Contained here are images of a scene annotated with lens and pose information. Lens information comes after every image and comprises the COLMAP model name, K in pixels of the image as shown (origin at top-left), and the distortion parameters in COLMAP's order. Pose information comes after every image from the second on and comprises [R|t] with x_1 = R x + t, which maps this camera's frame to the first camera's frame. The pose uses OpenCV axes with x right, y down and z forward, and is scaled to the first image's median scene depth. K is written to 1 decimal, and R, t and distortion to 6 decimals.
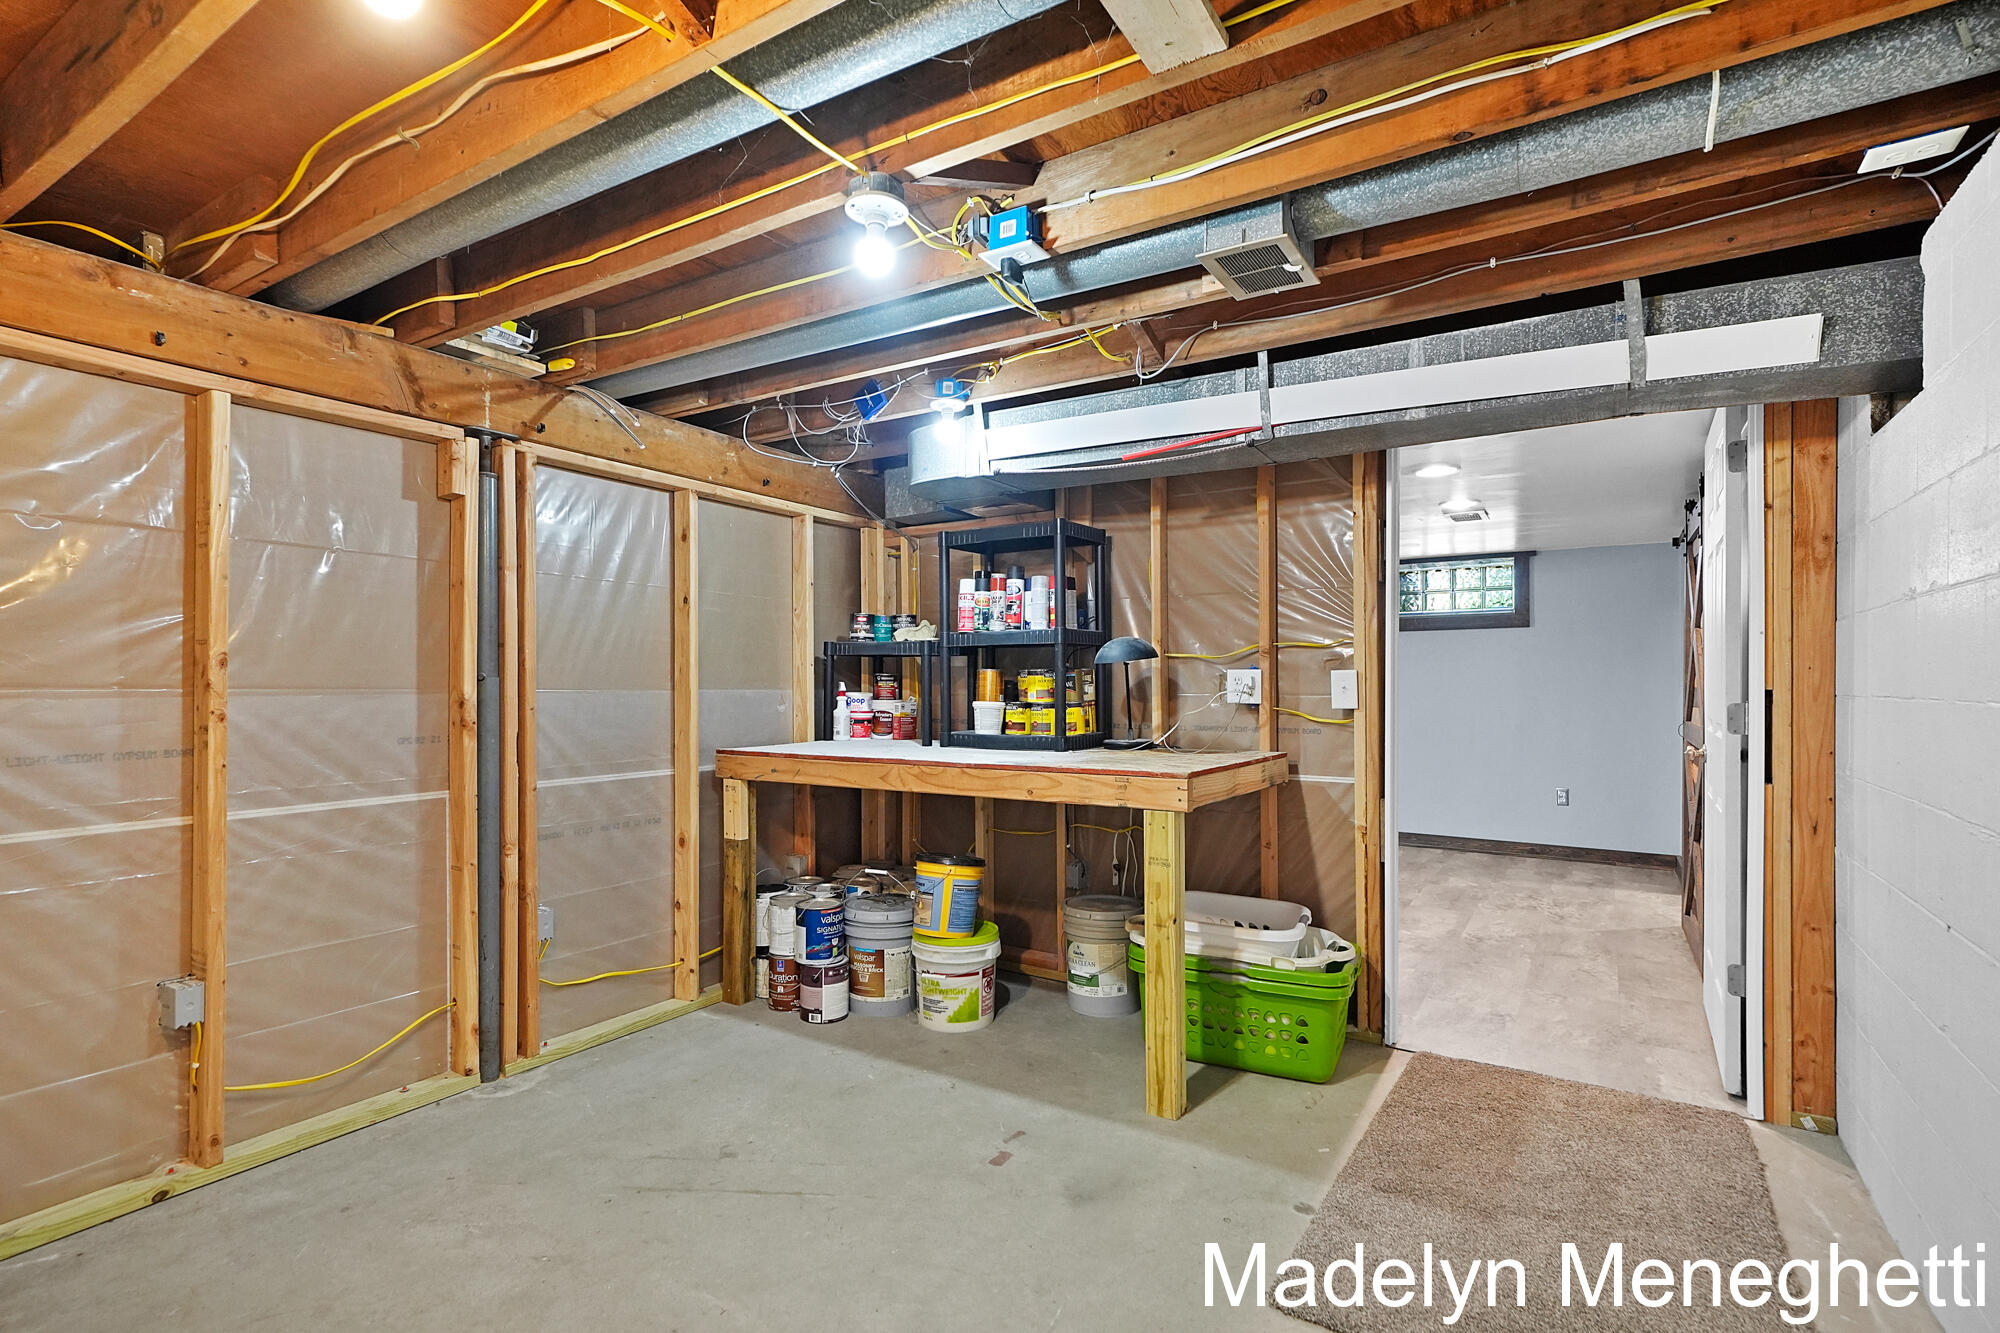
lens RADIAL K [[966.7, 0, 1000.0], [0, 966.7, 666.5], [0, 0, 1]] dist [-0.000857, -0.000334]
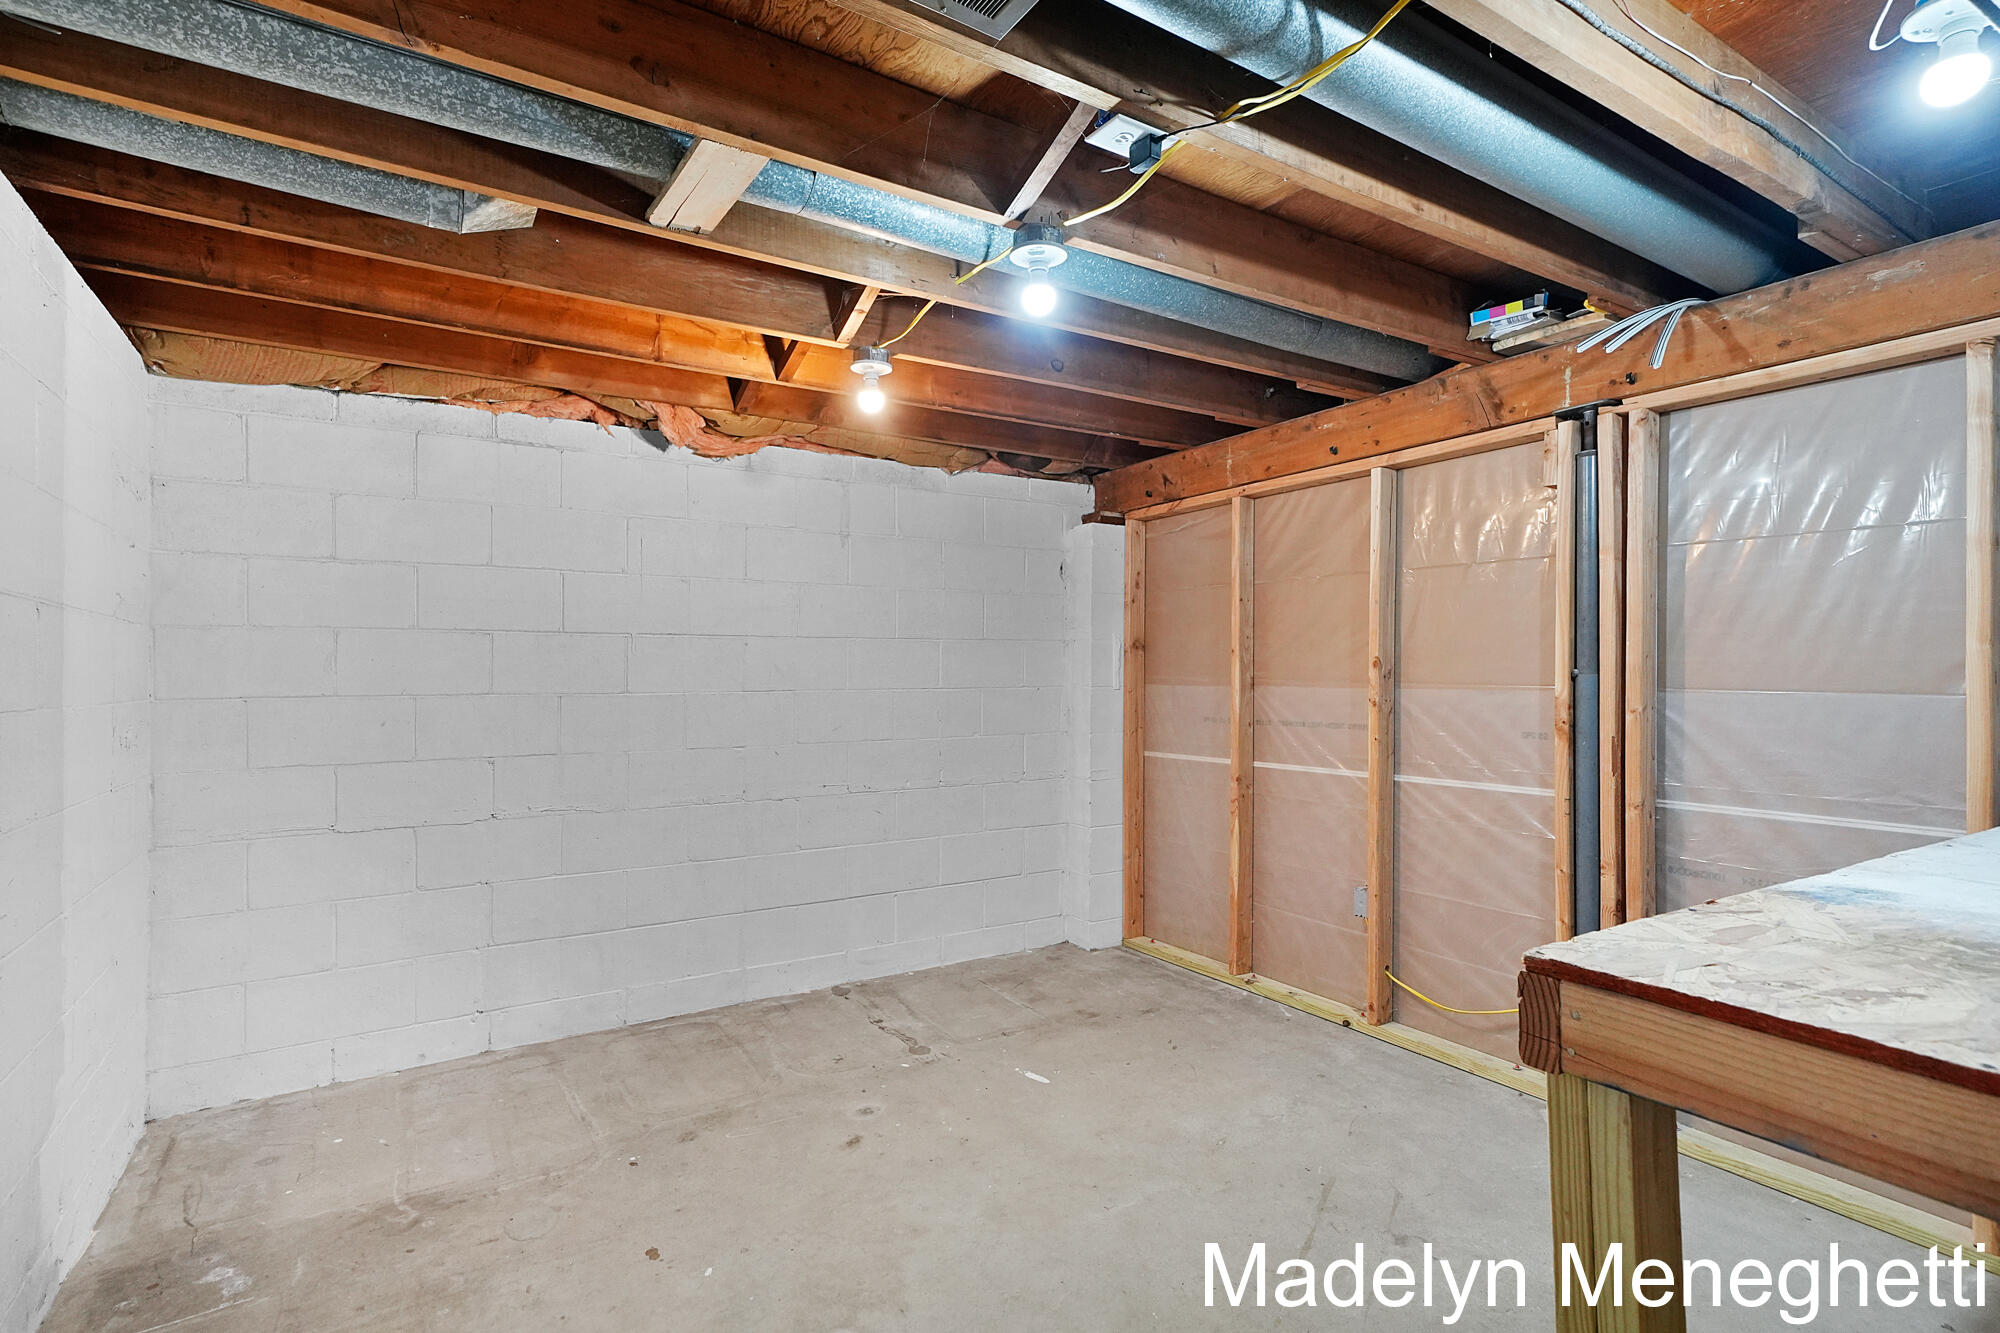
lens RADIAL K [[966.7, 0, 1000.0], [0, 966.7, 666.5], [0, 0, 1]] dist [-0.000857, -0.000334]
pose [[-0.433707, -0.007954, -0.901019, 0.579846], [0.014199, 0.999777, -0.015660, 0.011512], [0.900942, -0.019586, -0.433498, 0.959924]]
